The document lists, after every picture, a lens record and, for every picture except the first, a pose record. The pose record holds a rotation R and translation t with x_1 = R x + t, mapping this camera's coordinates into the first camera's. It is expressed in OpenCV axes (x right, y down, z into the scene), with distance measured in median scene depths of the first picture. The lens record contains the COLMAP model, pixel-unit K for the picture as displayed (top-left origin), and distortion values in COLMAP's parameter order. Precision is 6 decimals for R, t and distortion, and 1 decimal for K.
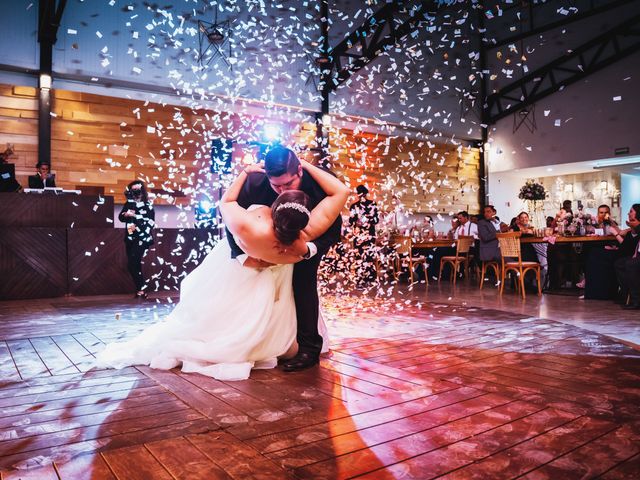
lens RADIAL K [[528.9, 0, 320.4], [0, 528.9, 239.1], [0, 0, 1]] dist [-0.004578, -0.015007]
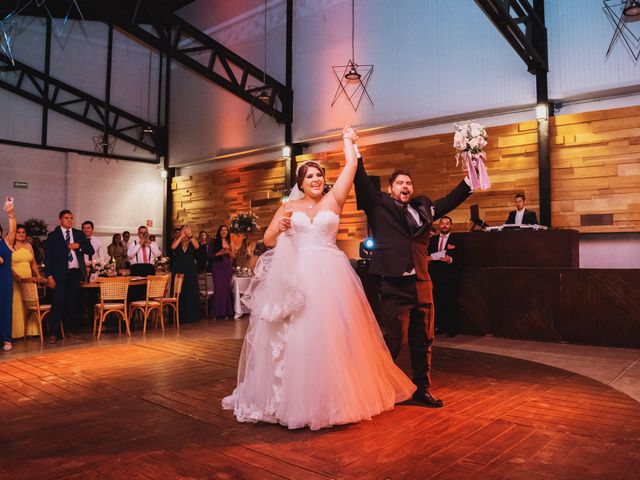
lens RADIAL K [[528.9, 0, 320.8], [0, 528.9, 239.2], [0, 0, 1]] dist [-0.004578, -0.015007]
pose [[0.279234, -0.027530, -0.959828, 0.298156], [-0.036168, 0.998578, -0.039164, -0.007827], [0.959542, 0.045651, 0.277841, 0.331323]]
